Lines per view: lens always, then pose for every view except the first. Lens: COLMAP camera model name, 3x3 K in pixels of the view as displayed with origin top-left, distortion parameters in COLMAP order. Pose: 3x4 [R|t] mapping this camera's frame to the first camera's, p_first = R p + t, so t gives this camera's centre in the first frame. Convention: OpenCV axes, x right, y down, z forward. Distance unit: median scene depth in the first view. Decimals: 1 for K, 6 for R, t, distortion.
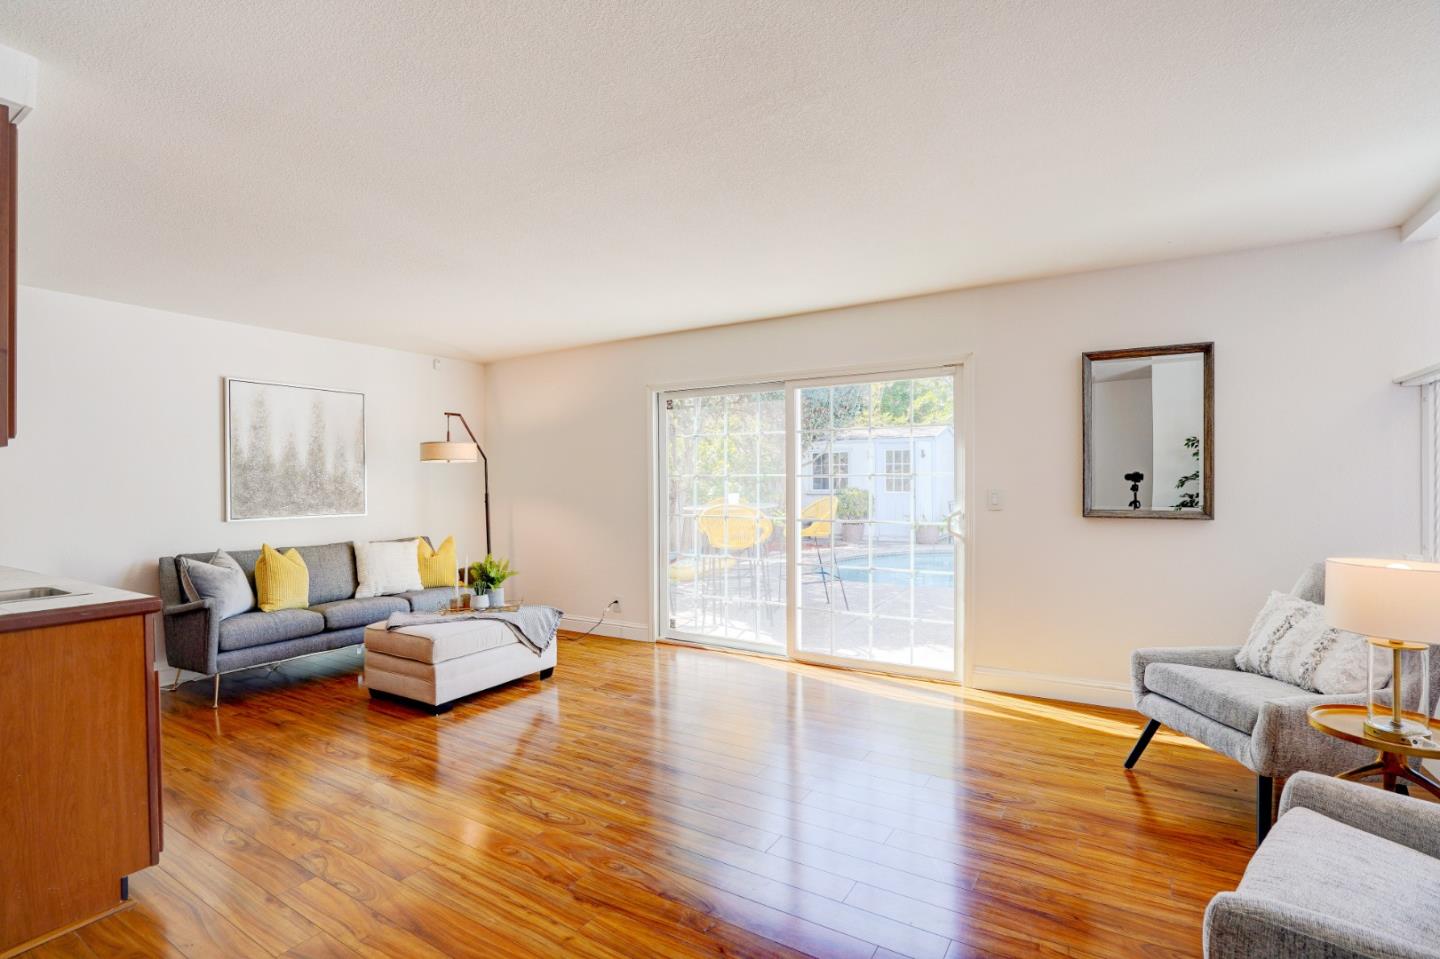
lens RADIAL K [[680.3, 0, 723.5], [0, 680.3, 481.4], [0, 0, 1]] dist [-0.051155, 0.021012]
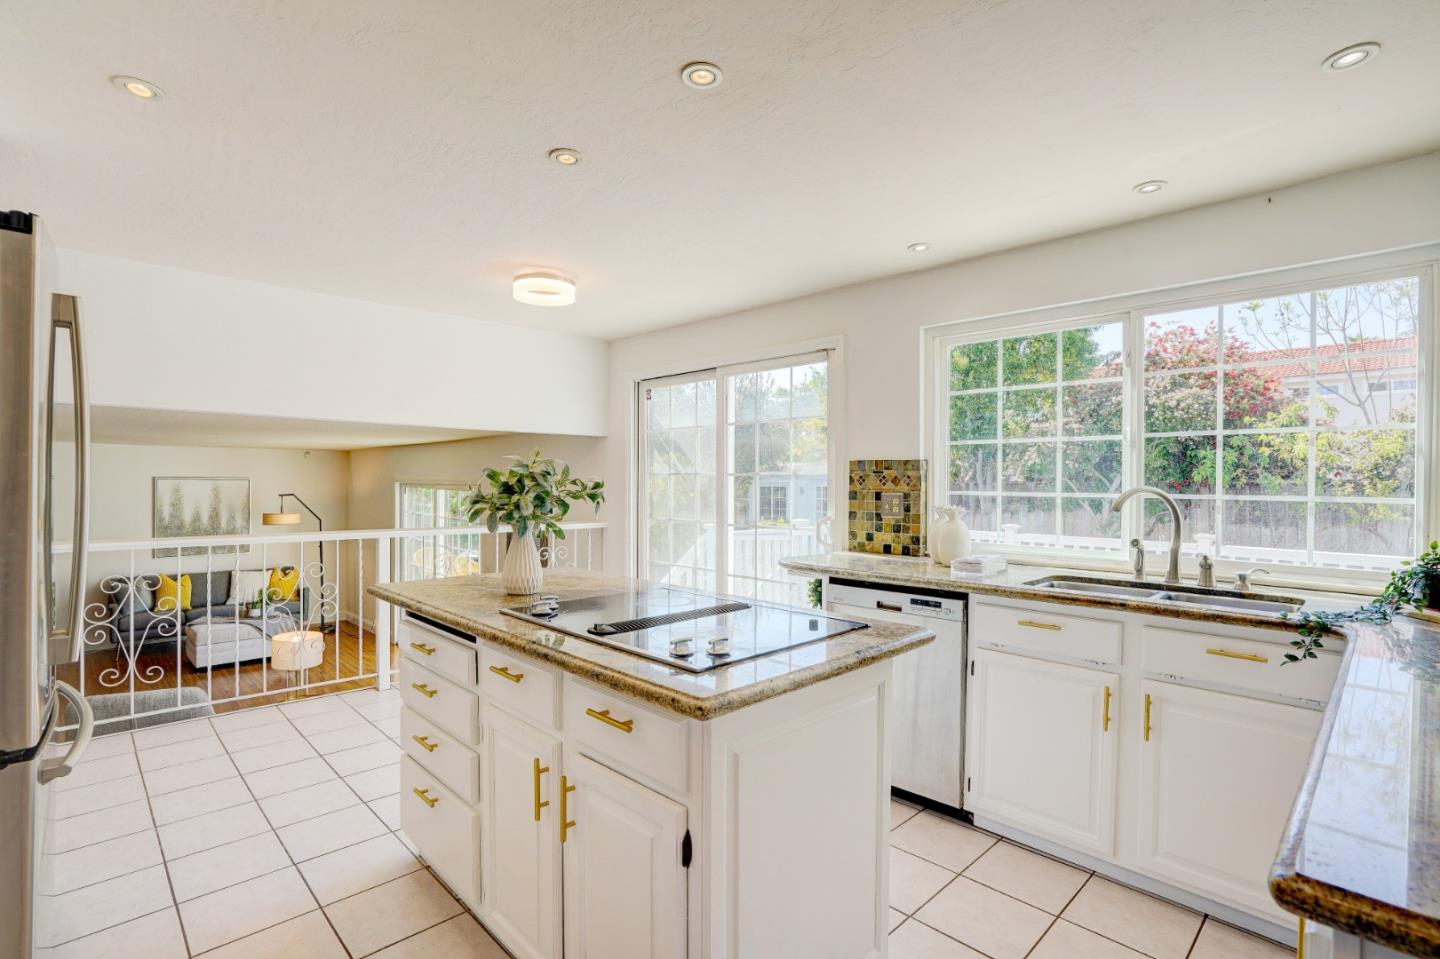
lens RADIAL K [[680.3, 0, 723.5], [0, 680.3, 481.4], [0, 0, 1]] dist [-0.051155, 0.021012]
pose [[0.973304, 0.011435, -0.229233, 1.034913], [-0.012177, 0.999924, -0.001824, -0.146424], [0.229195, 0.004567, 0.973370, -0.340556]]
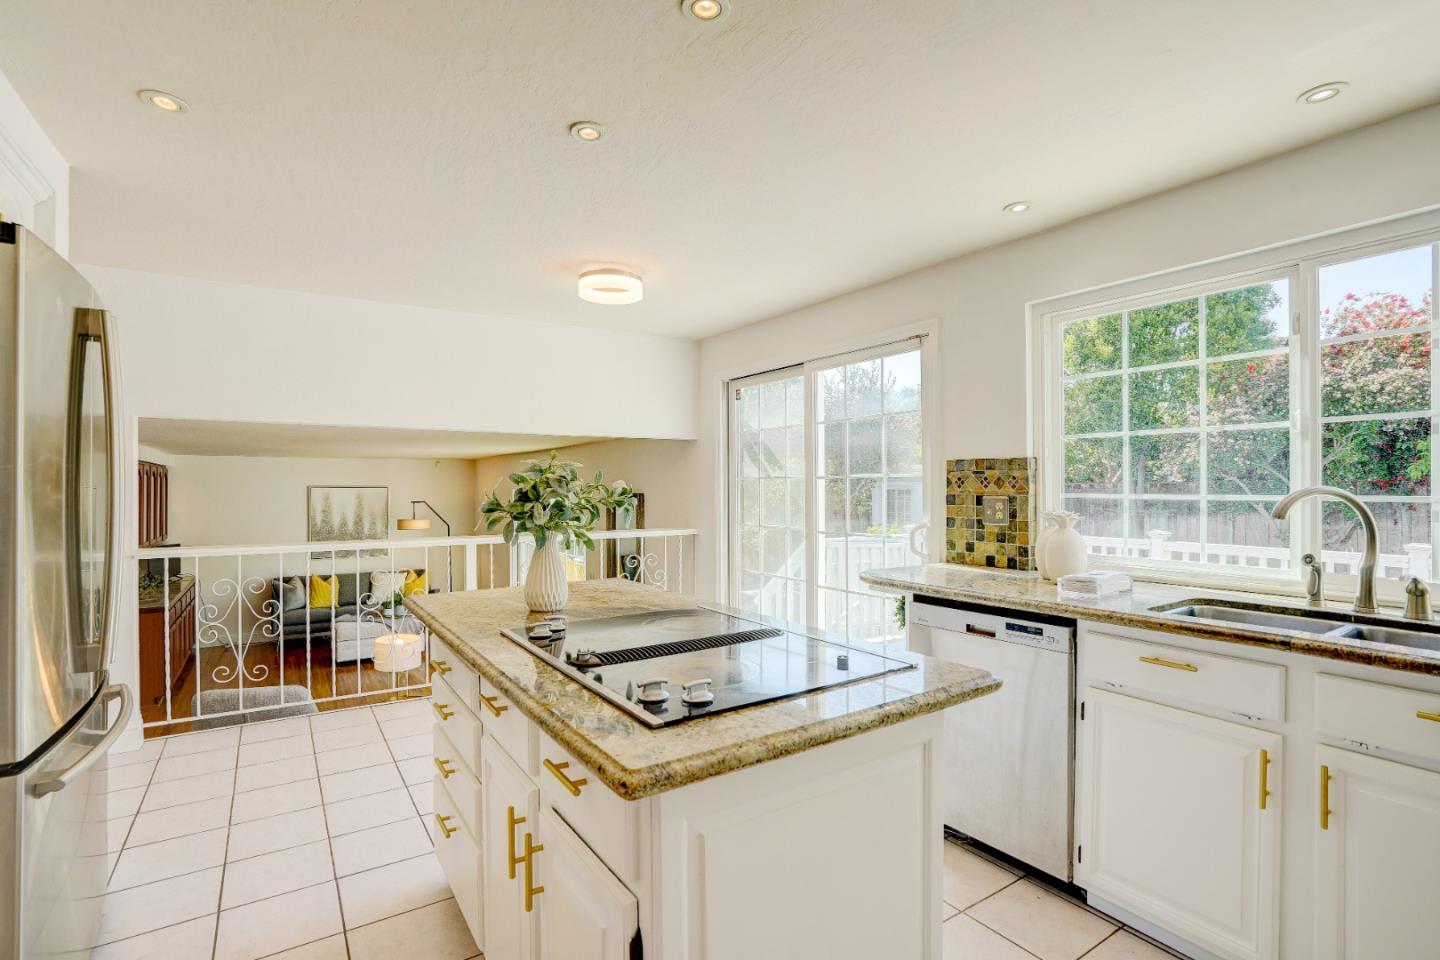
lens RADIAL K [[680.3, 0, 723.5], [0, 680.3, 481.9], [0, 0, 1]] dist [-0.051155, 0.021012]
pose [[0.912745, -0.000589, -0.408530, 1.067177], [-0.002017, 0.999980, -0.005948, -0.146843], [0.408526, 0.006253, 0.912725, -0.272955]]
